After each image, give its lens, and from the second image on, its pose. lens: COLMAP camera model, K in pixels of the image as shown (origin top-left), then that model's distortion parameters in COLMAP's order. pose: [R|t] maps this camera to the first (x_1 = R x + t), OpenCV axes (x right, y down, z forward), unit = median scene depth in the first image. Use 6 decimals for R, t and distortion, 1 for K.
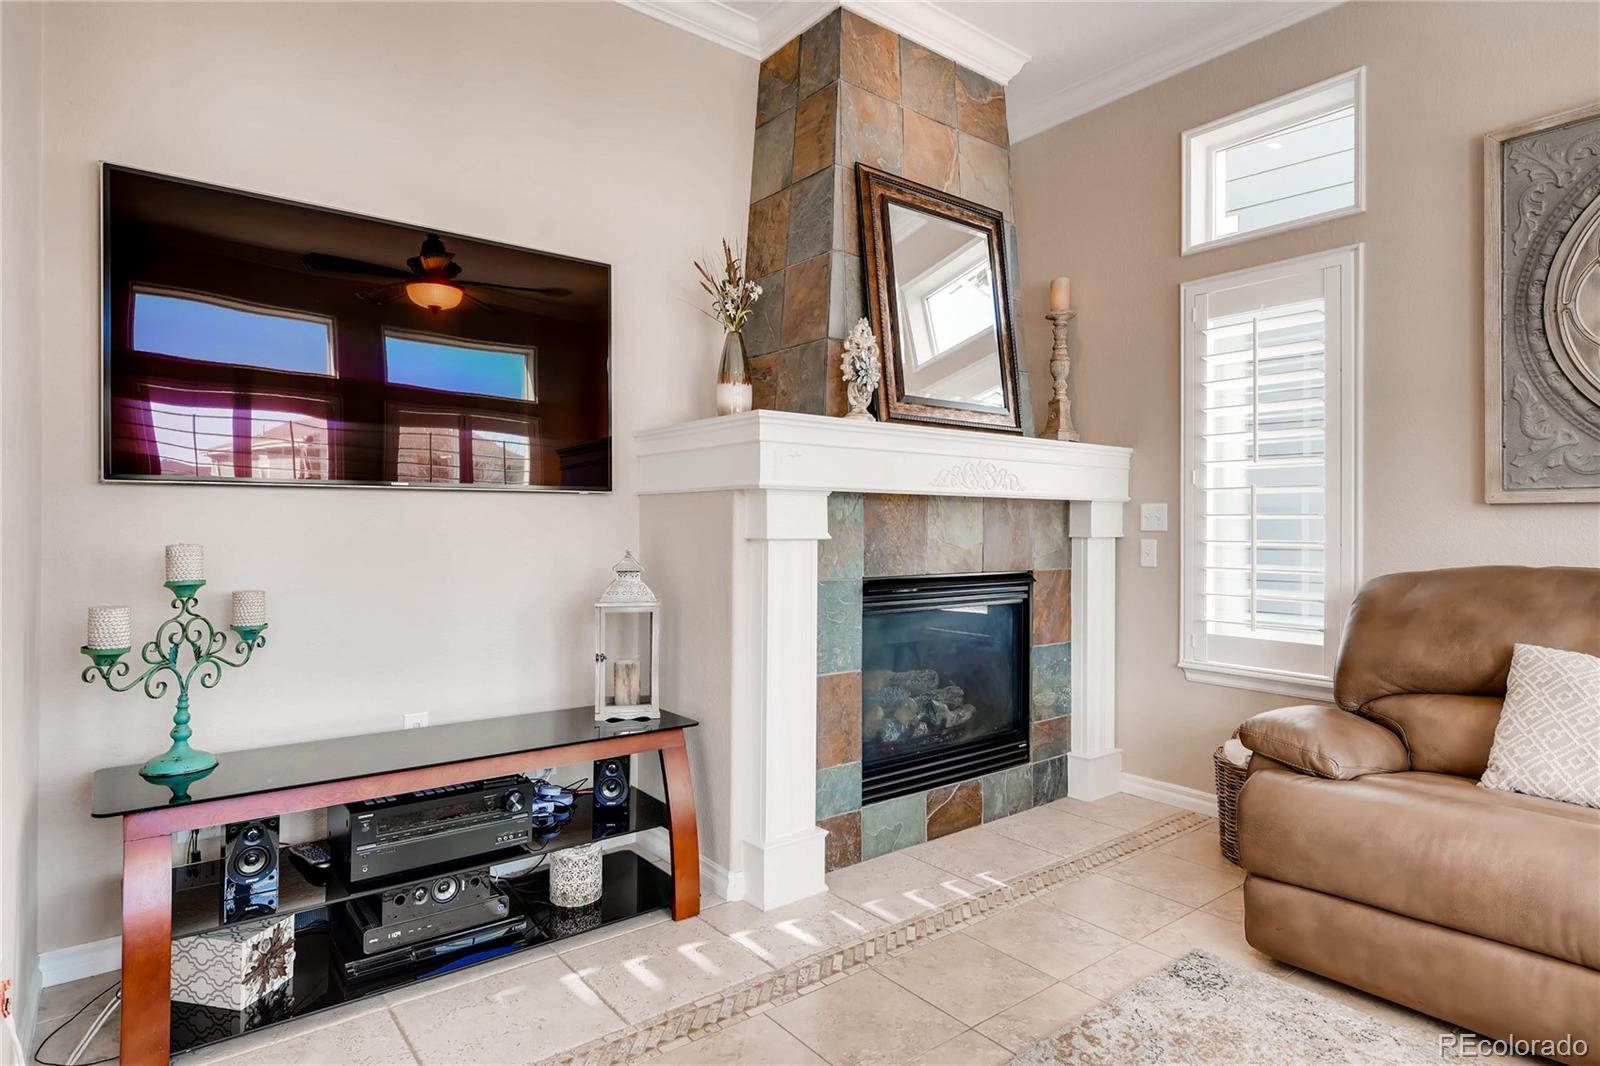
lens RADIAL K [[900.9, 0, 751.7], [0, 900.9, 517.0], [0, 0, 1]] dist [0.006087, 0.000965]
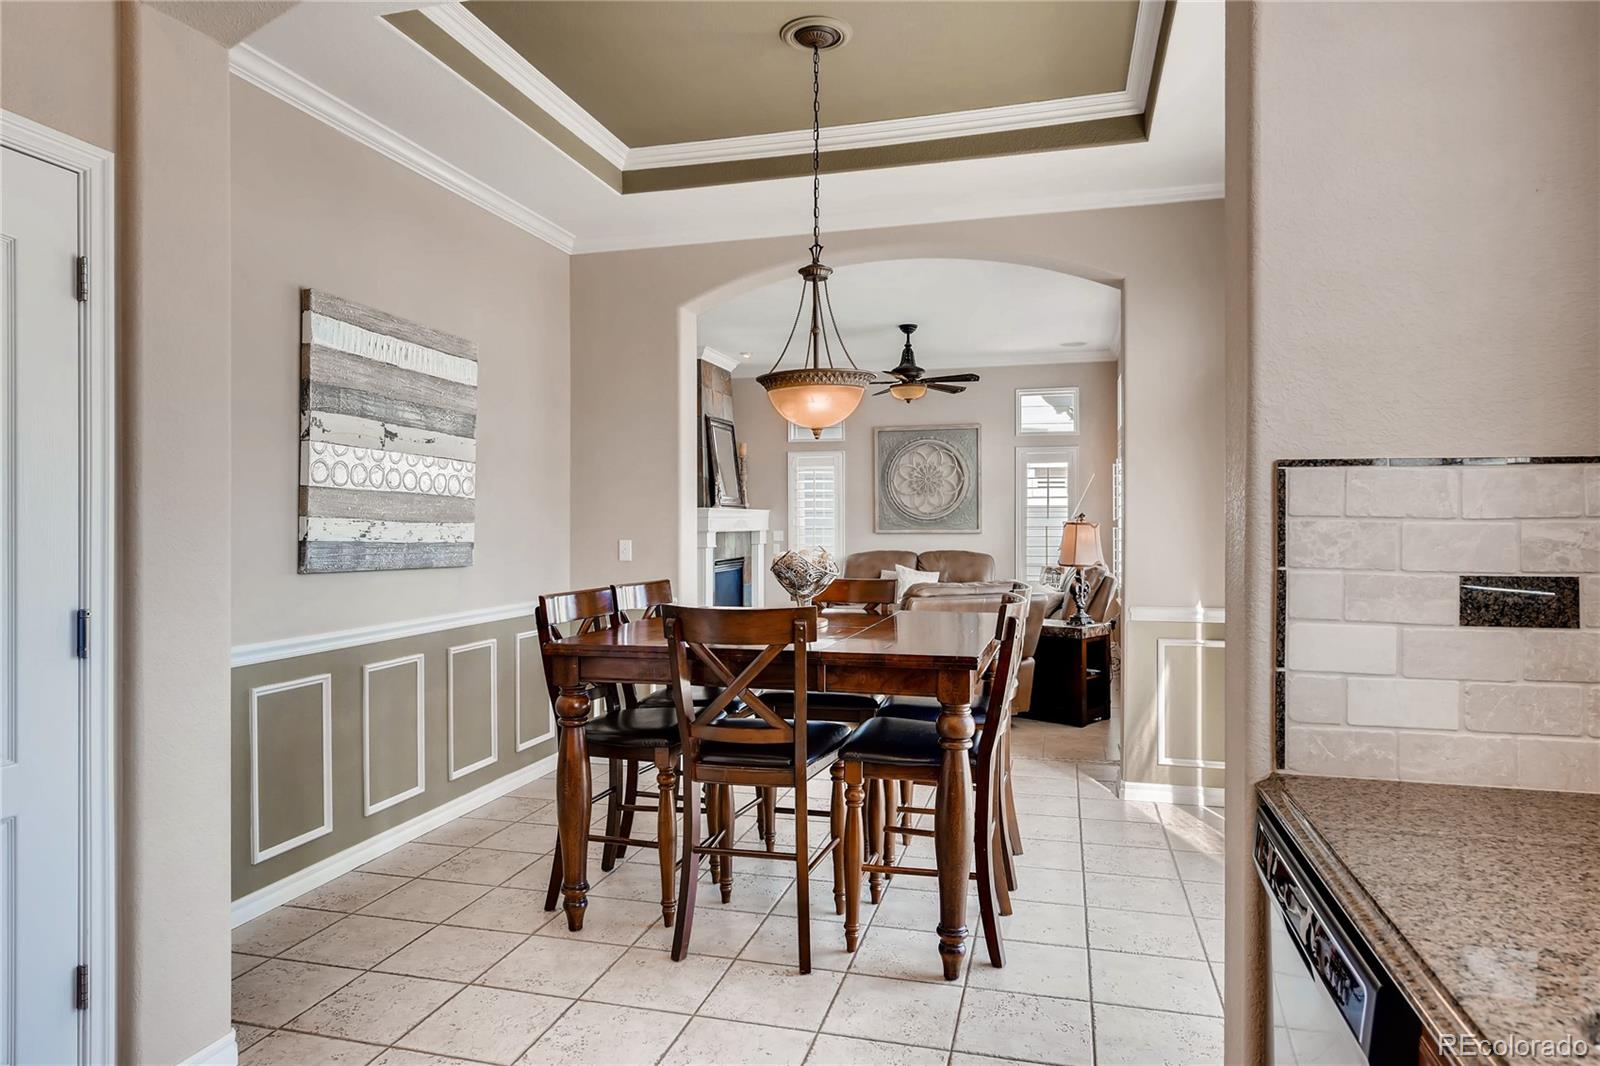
lens RADIAL K [[963.1, 0, 784.2], [0, 963.1, 534.0], [0, 0, 1]] dist [0.007549, -0.000554]
pose [[0.799237, -0.014284, 0.600846, -1.683523], [0.003238, 0.999805, 0.019461, -0.082788], [-0.601007, -0.013608, 0.799128, -1.740201]]
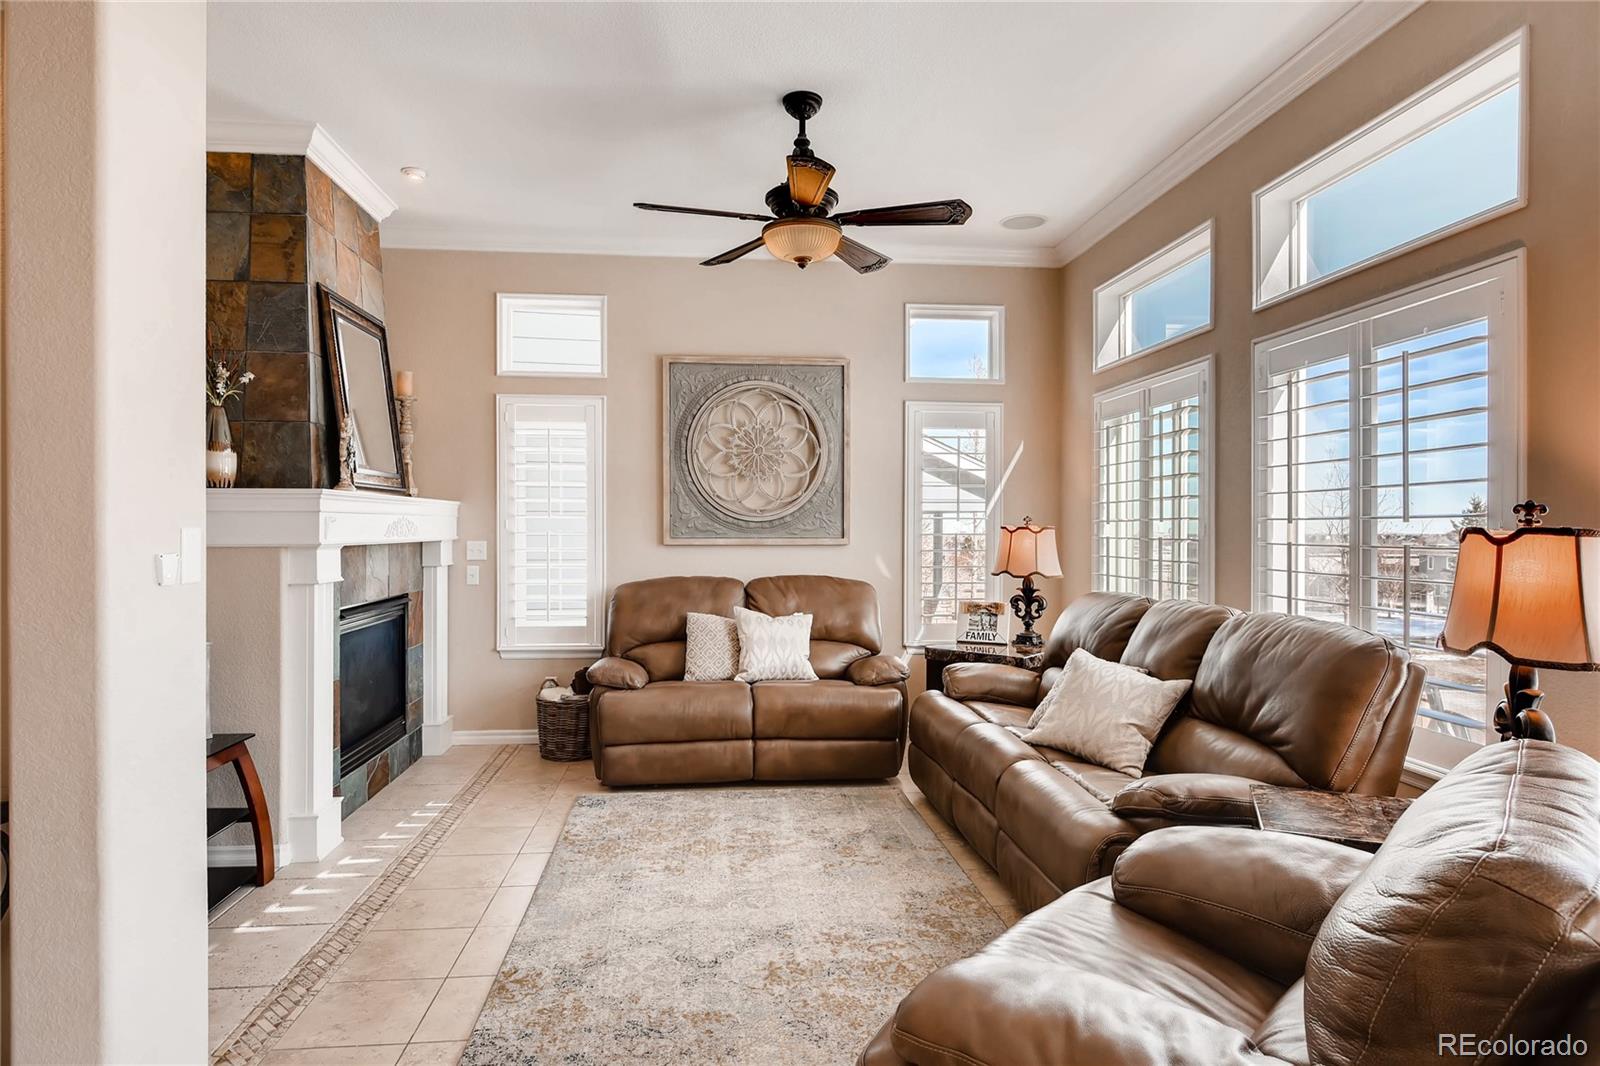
lens RADIAL K [[936.1, 0, 805.5], [0, 936.1, 531.6], [0, 0, 1]] dist [0.005542, -0.001473]
pose [[0.526367, -0.009224, 0.850207, -0.735561], [-0.004287, 0.999900, 0.013503, -0.070100], [-0.850247, -0.010753, 0.526275, -0.322643]]
